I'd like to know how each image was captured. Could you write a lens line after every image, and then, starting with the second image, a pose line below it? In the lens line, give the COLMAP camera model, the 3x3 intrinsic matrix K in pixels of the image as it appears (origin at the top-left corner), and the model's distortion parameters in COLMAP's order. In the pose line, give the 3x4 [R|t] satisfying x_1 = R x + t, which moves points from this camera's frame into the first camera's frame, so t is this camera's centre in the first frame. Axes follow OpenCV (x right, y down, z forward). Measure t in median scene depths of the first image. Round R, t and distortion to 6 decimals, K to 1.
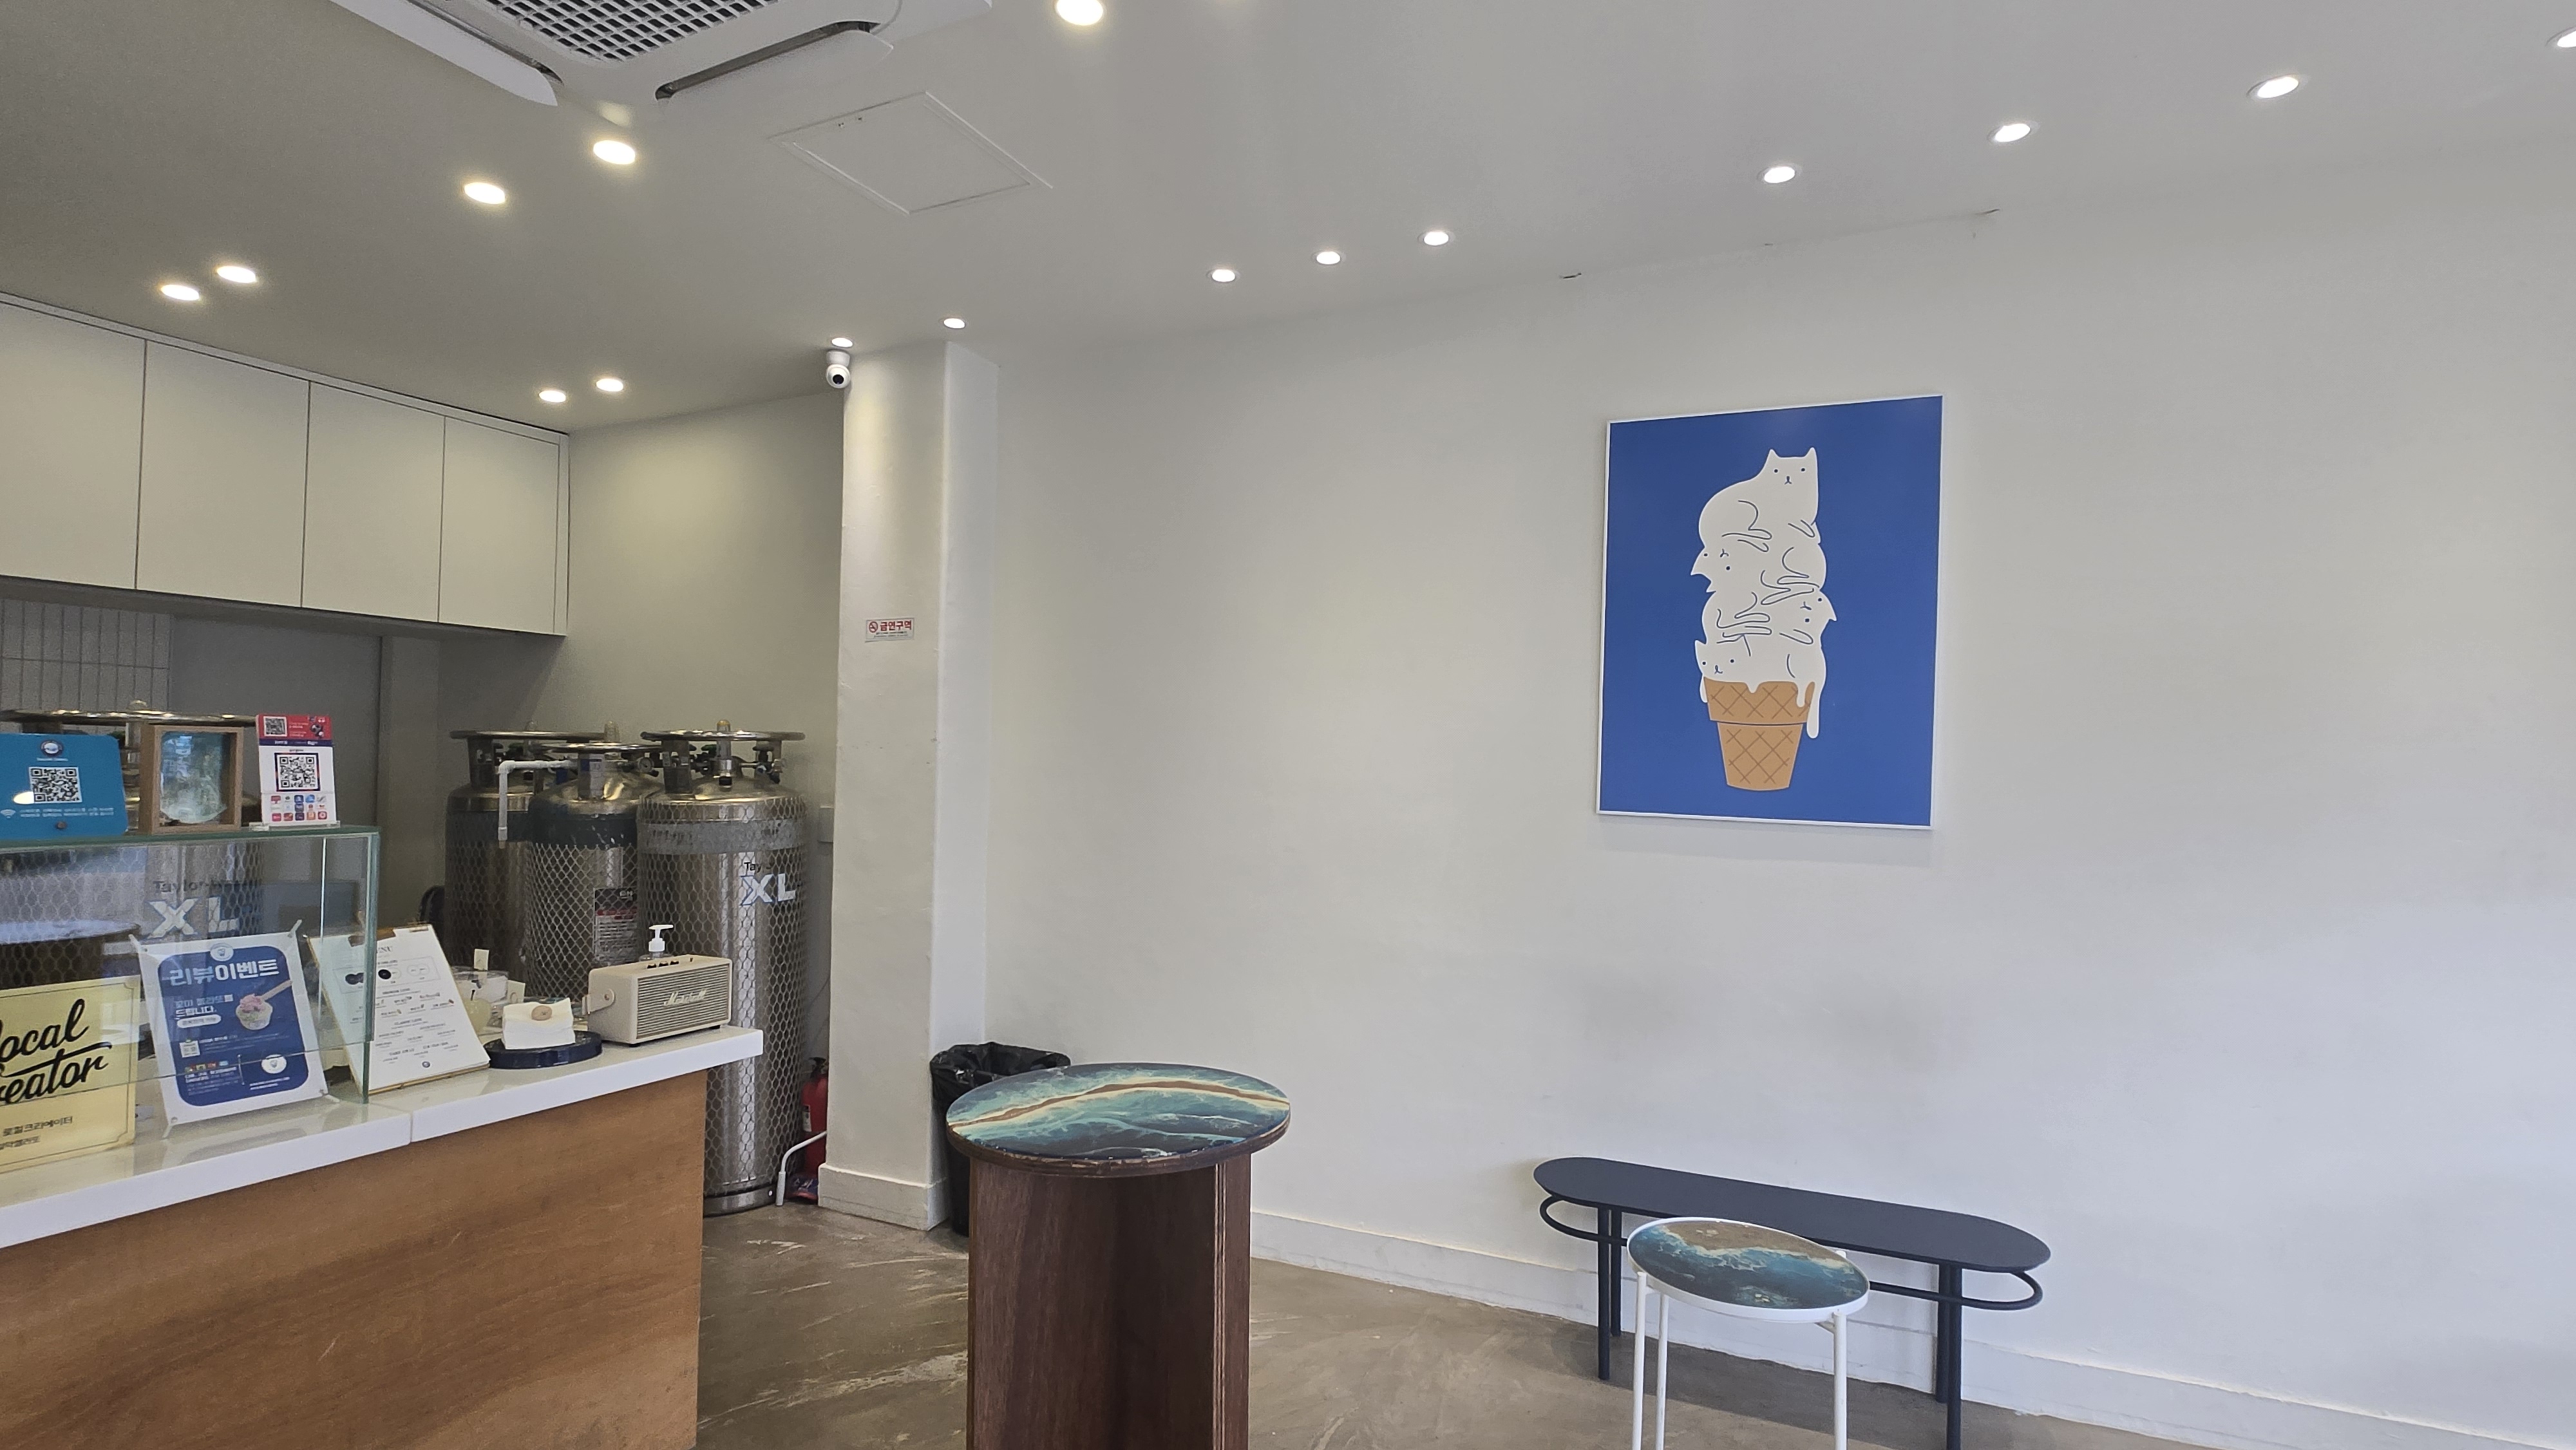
lens RADIAL K [[1217.6, 0, 1288.0], [0, 1217.6, 725.0], [0, 0, 1]] dist [0.006912, -0.008751]
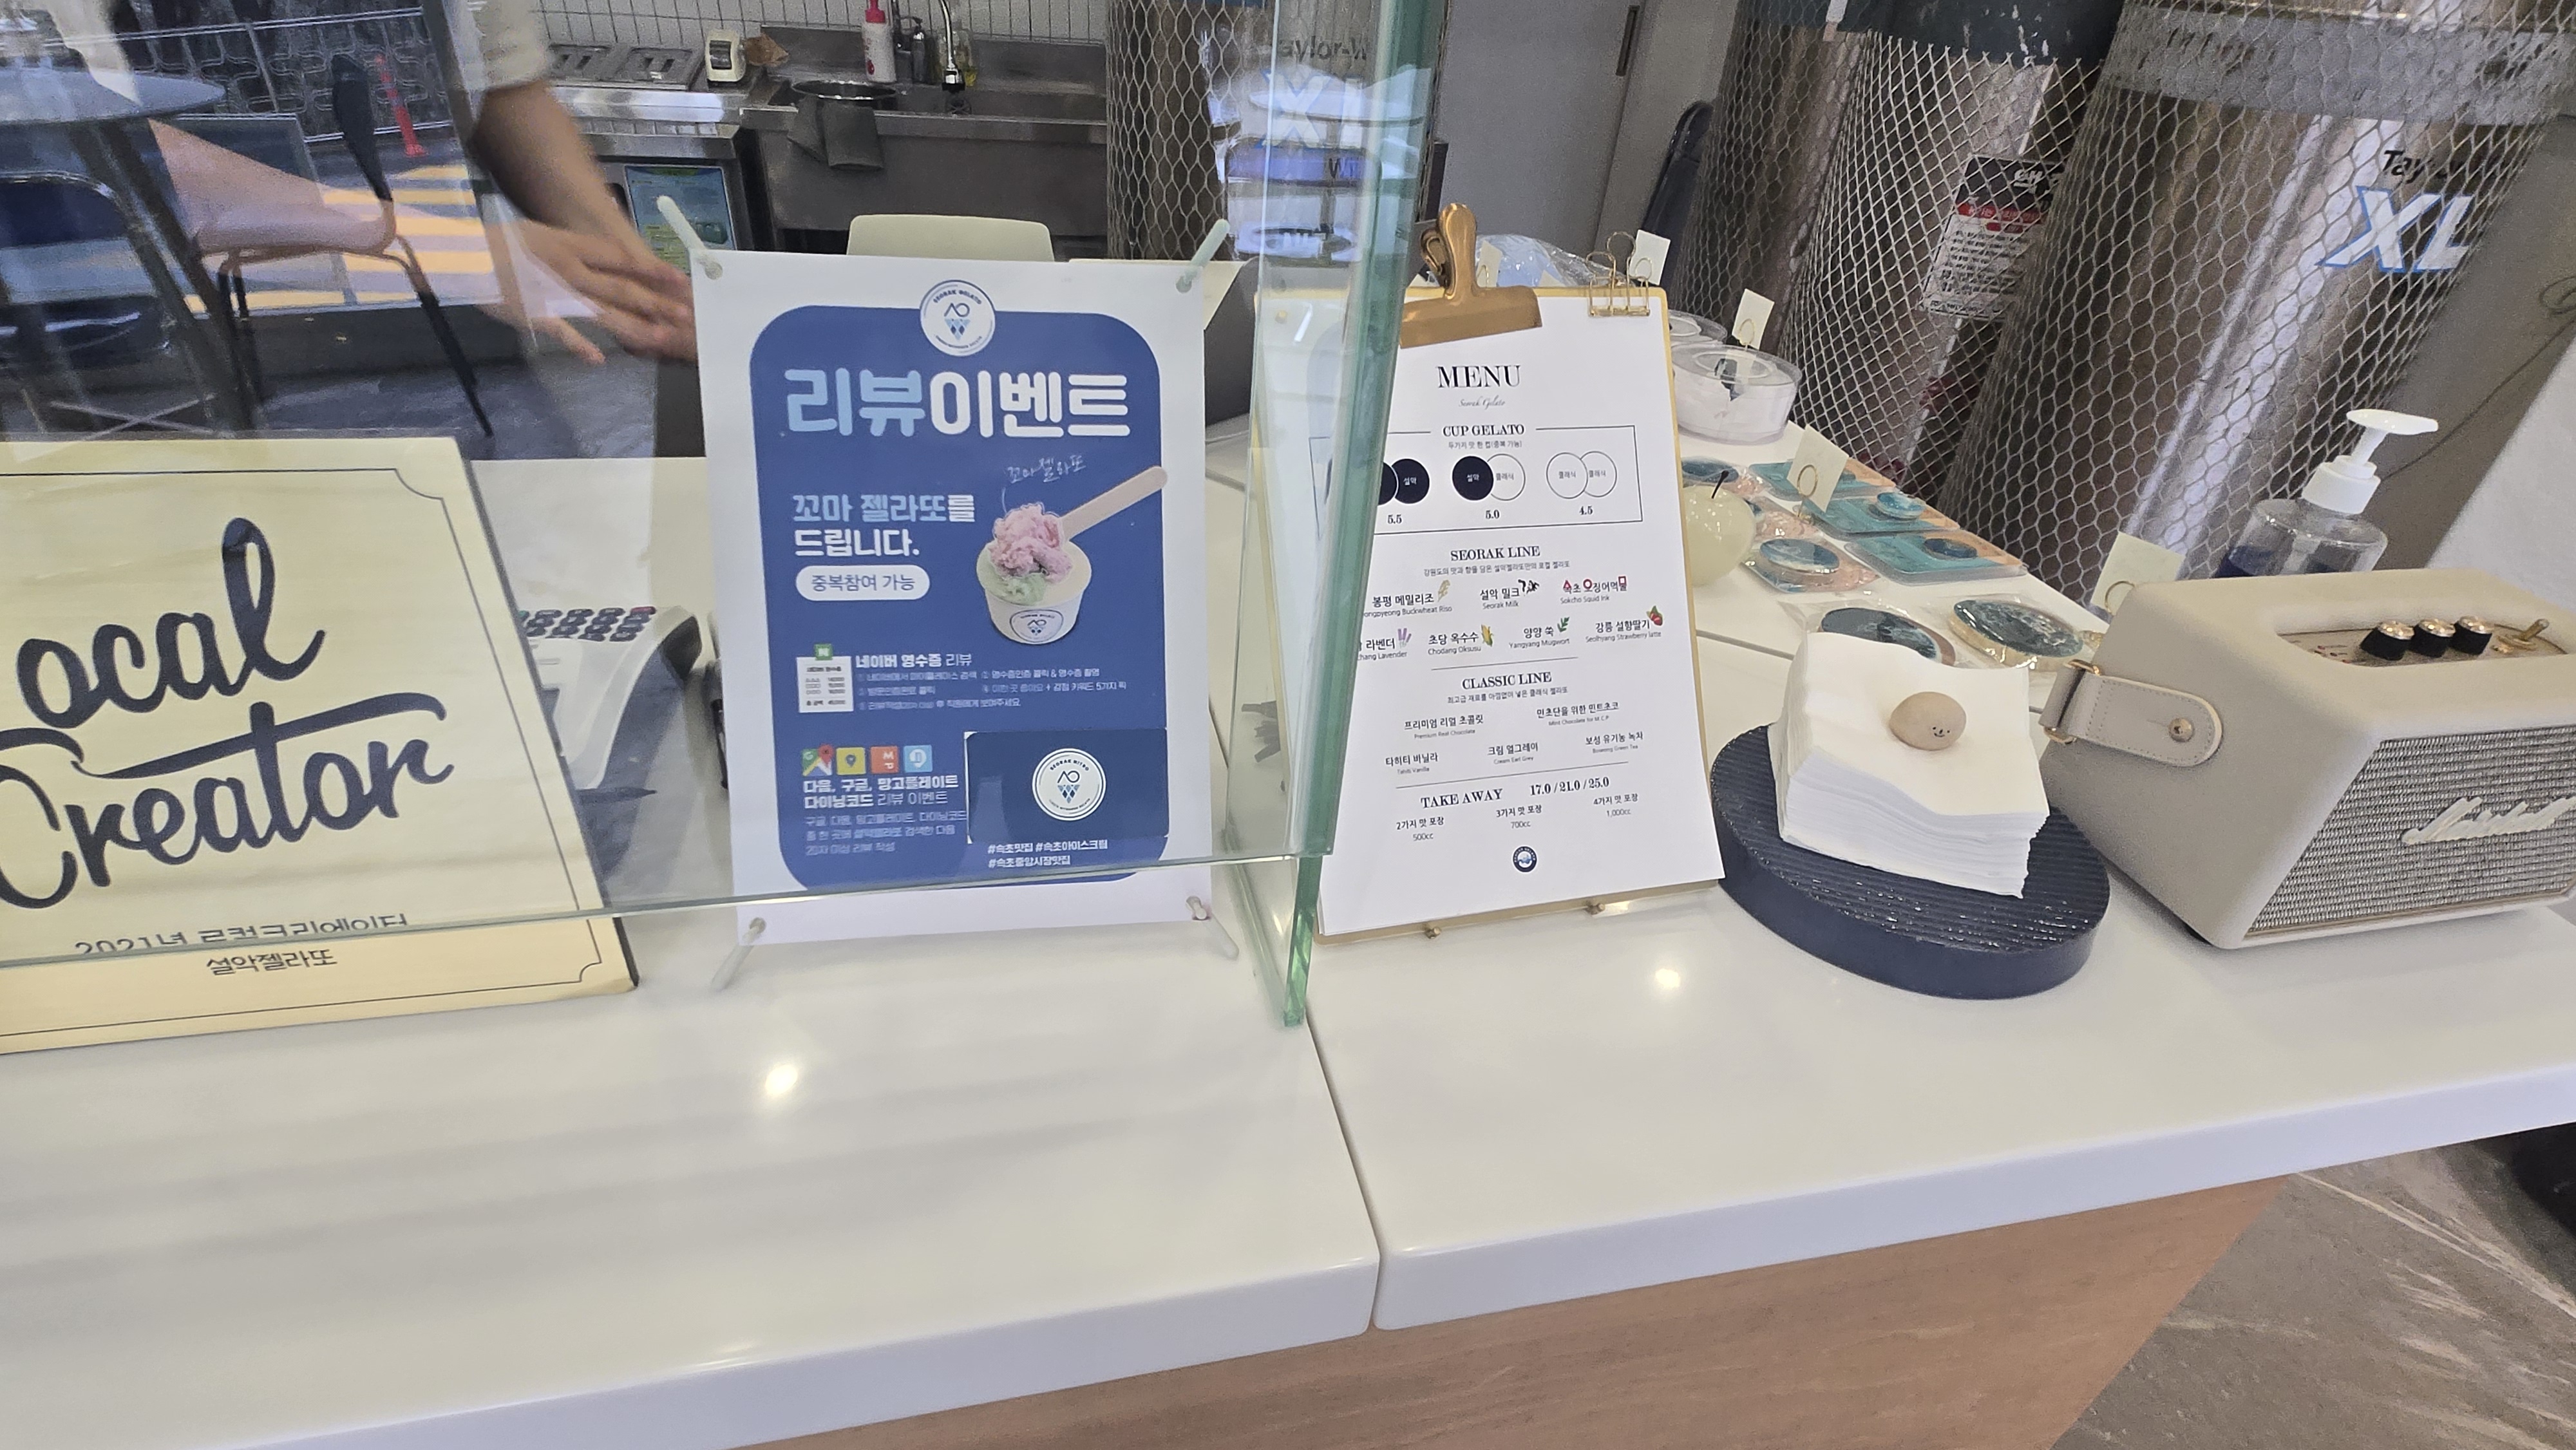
lens RADIAL K [[1217.6, 0, 1288.0], [0, 1217.6, 725.0], [0, 0, 1]] dist [0.006912, -0.008751]
pose [[0.615874, 0.462344, -0.637916, -0.628287], [-0.033503, 0.824335, 0.565110, 0.109263], [0.787132, -0.326664, 0.523176, 0.893358]]
